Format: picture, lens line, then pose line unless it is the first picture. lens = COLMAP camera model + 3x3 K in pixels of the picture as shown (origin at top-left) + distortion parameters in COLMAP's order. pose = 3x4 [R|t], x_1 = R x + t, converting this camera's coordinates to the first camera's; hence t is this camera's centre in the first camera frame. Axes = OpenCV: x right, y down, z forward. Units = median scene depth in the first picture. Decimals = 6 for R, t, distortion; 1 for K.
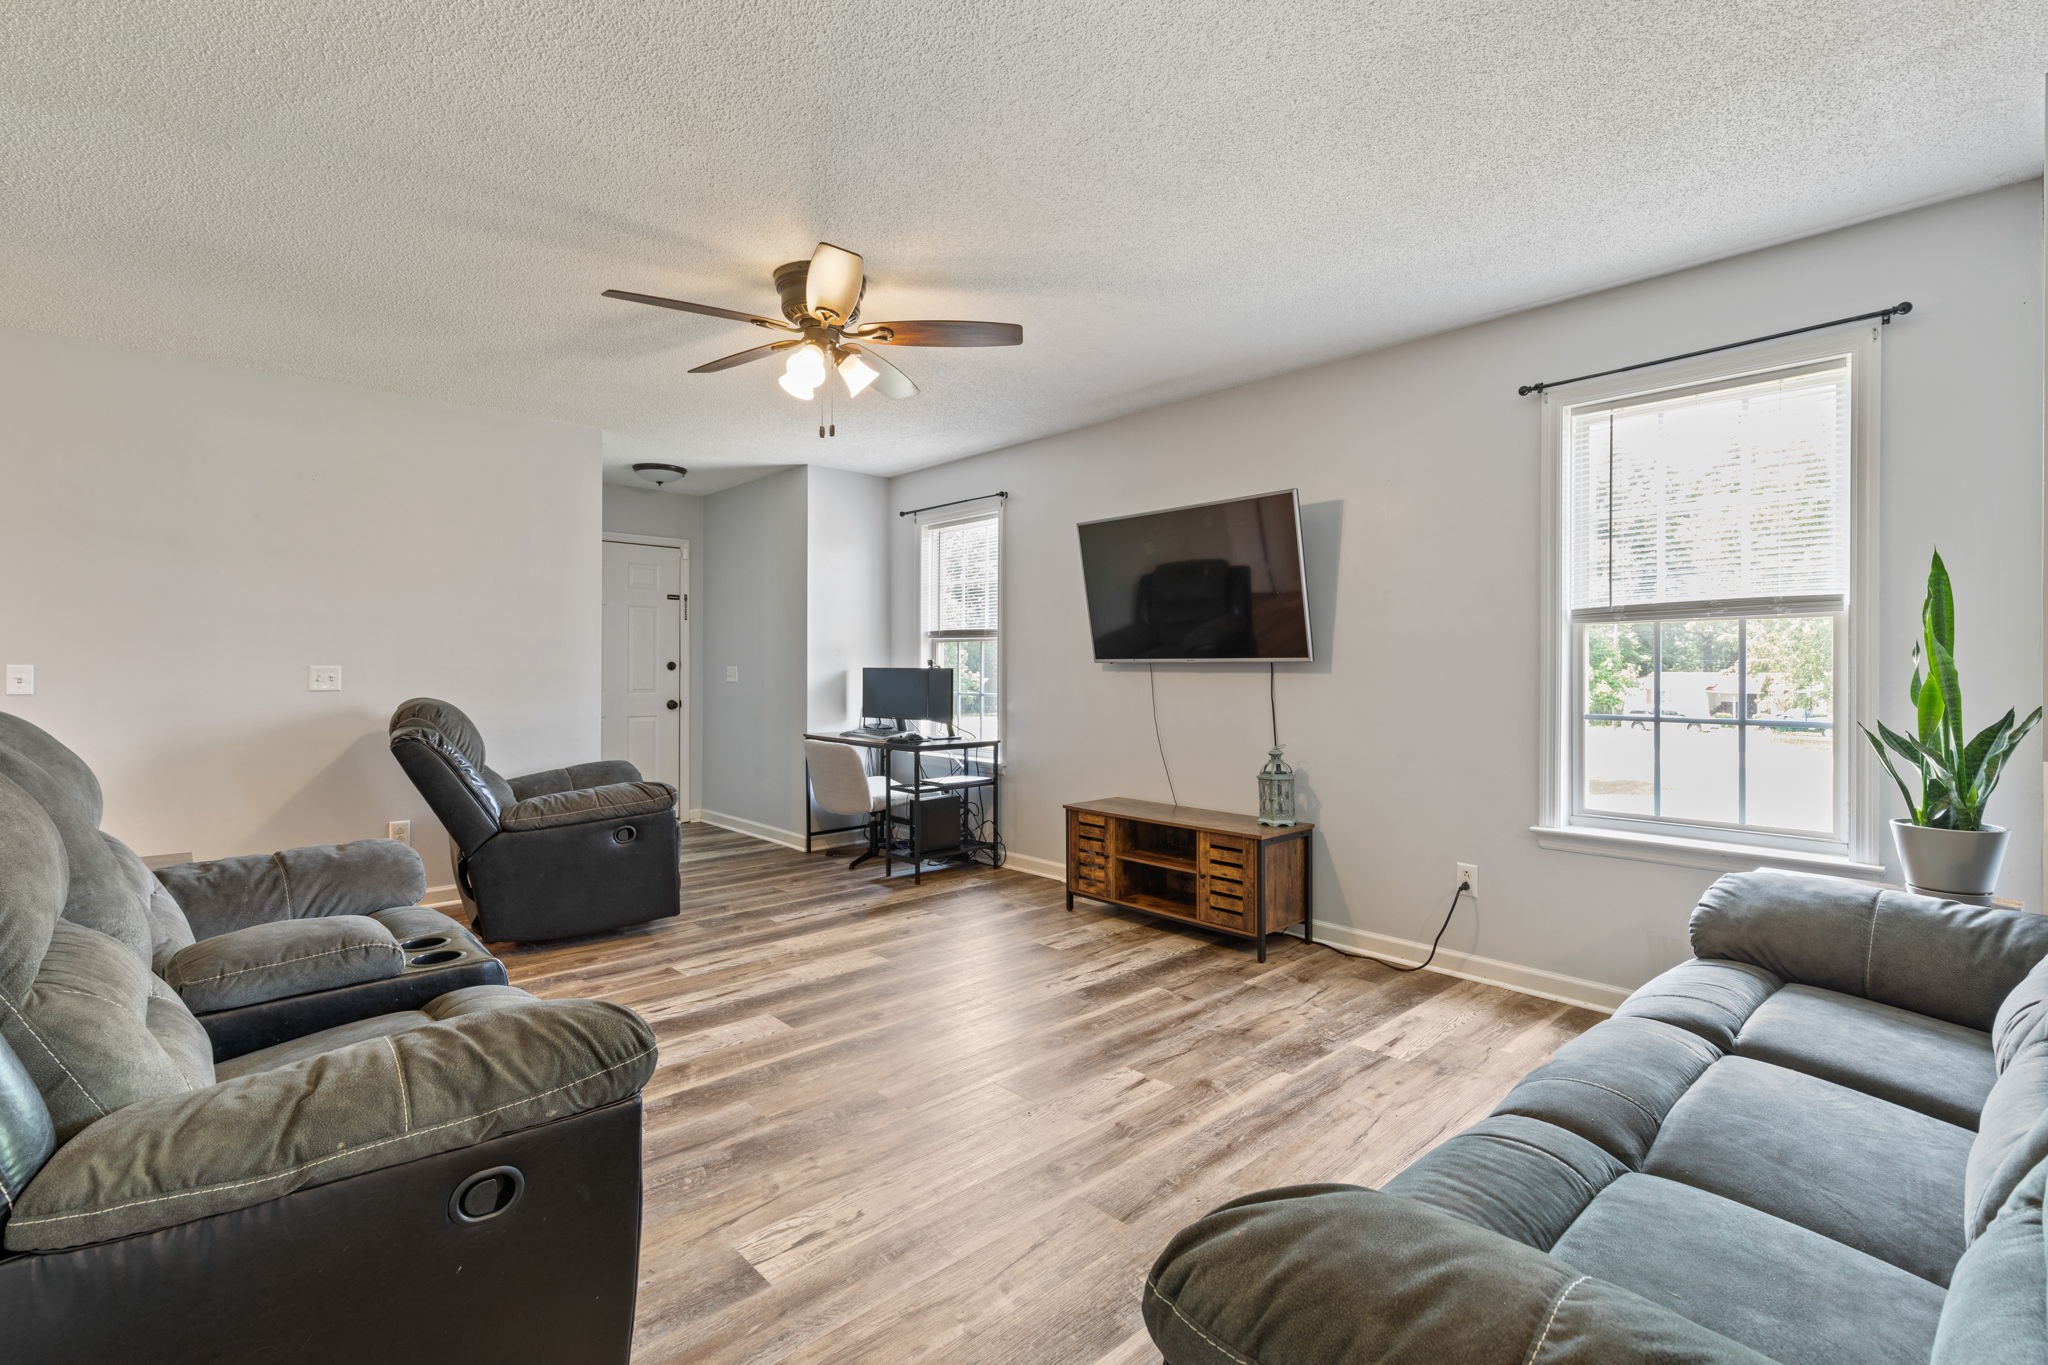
lens RADIAL K [[924.6, 0, 1021.1], [0, 924.6, 669.5], [0, 0, 1]] dist [0.008531, -0.000039]
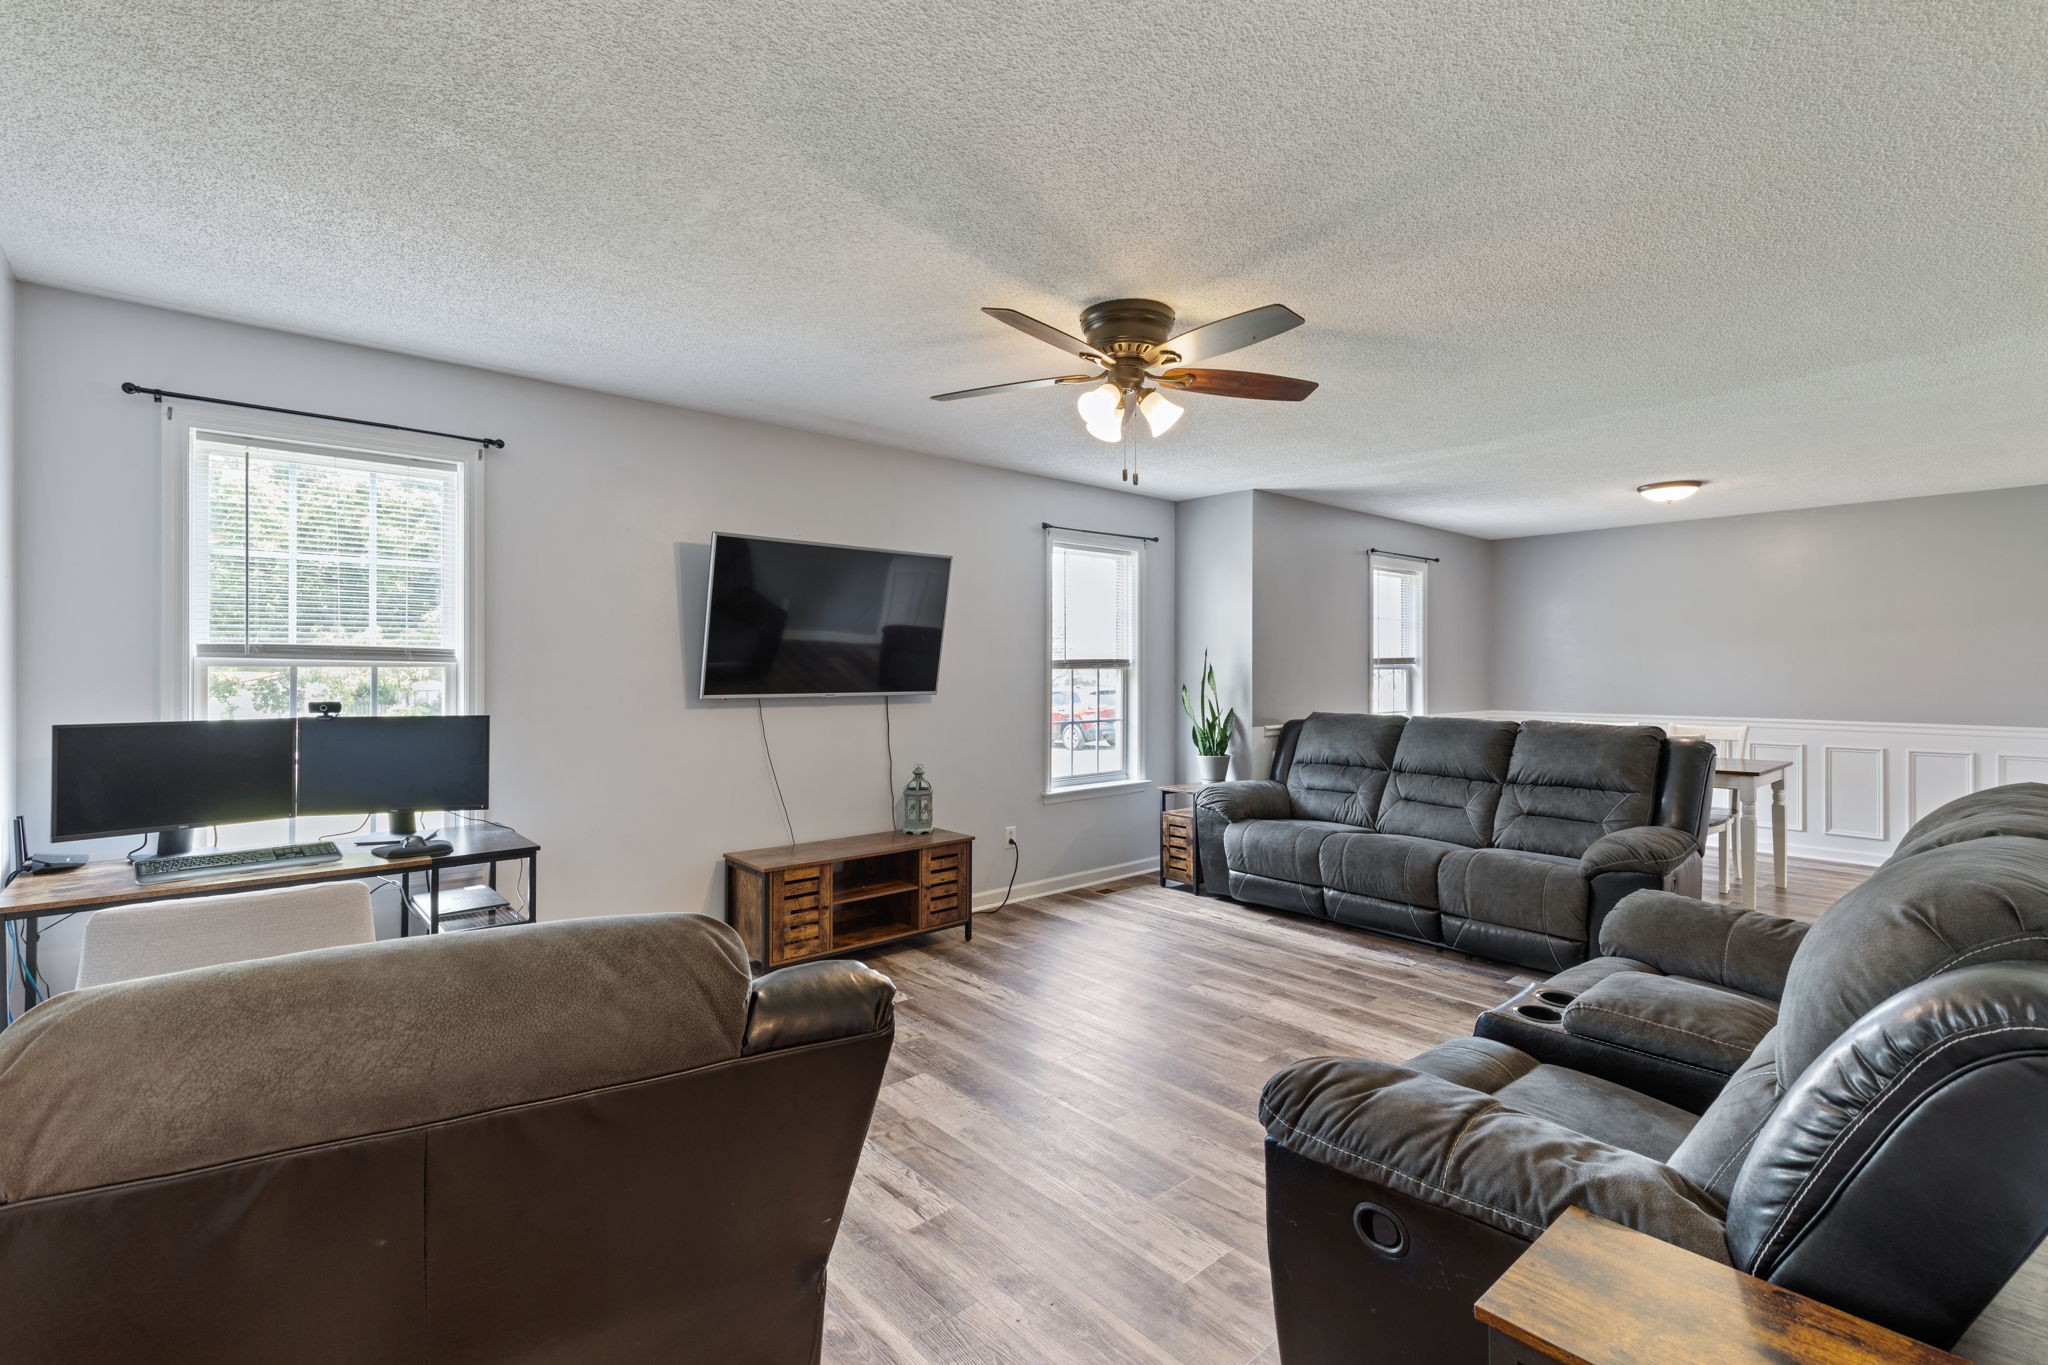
lens RADIAL K [[924.6, 0, 1029.9], [0, 924.6, 665.7], [0, 0, 1]] dist [0.008531, -0.000039]
pose [[0.020821, -0.000860, 0.999783, -1.086135], [-0.000862, 0.999999, 0.000878, -0.056533], [-0.999783, -0.000880, 0.020820, 0.999129]]
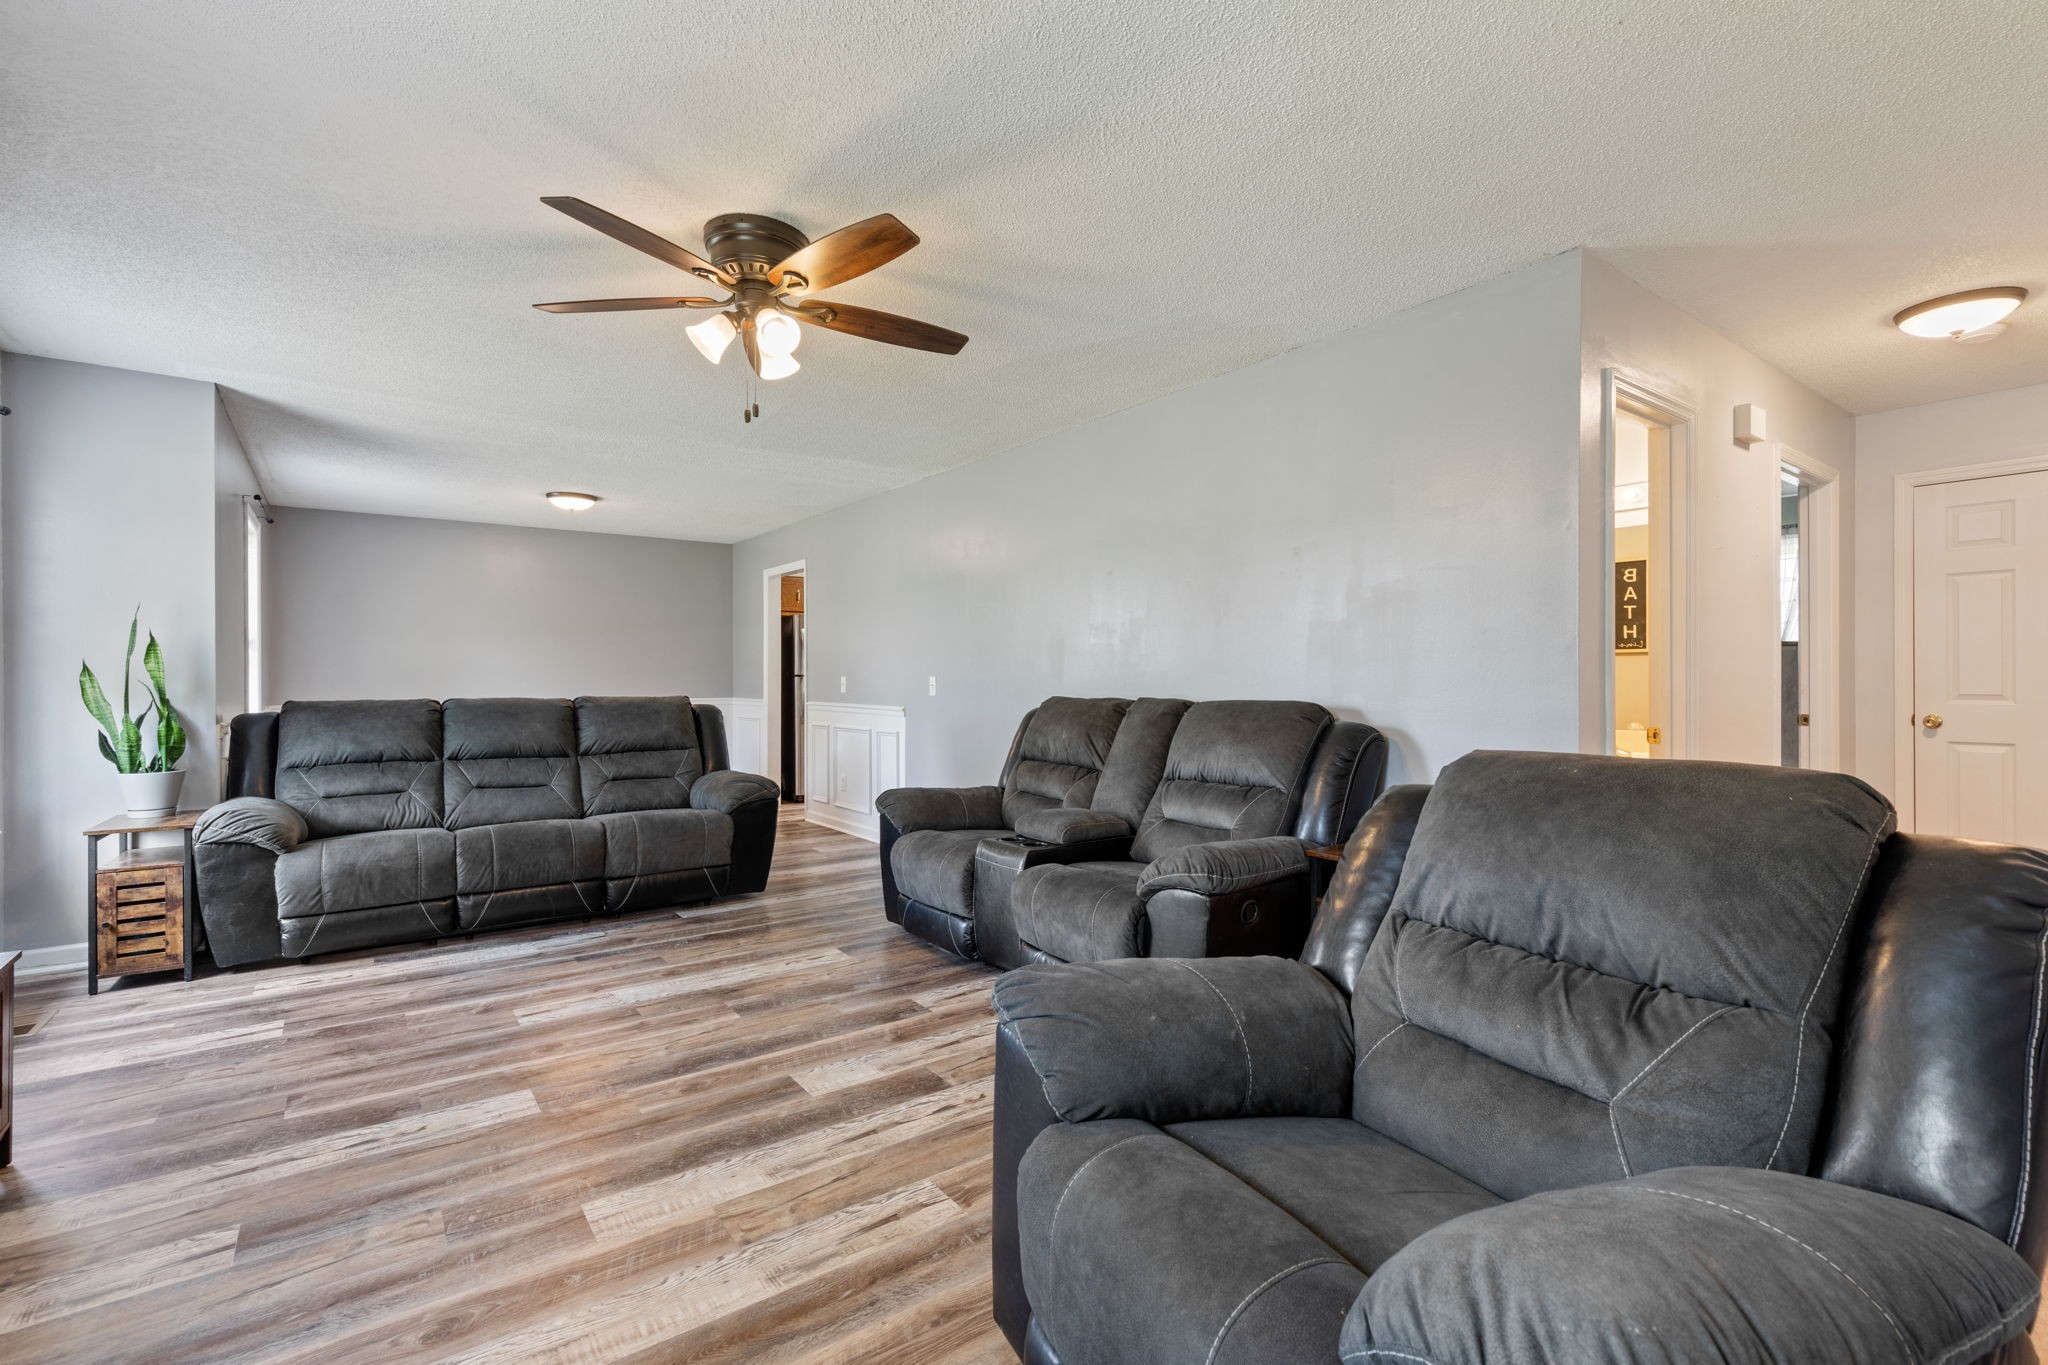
lens RADIAL K [[924.6, 0, 1020.8], [0, 924.6, 677.9], [0, 0, 1]] dist [0.008531, -0.000039]
pose [[-0.993293, 0.001508, 0.115619, -0.525803], [0.001714, 0.999997, 0.001685, -0.002098], [-0.115616, 0.001871, -0.993292, 1.710041]]
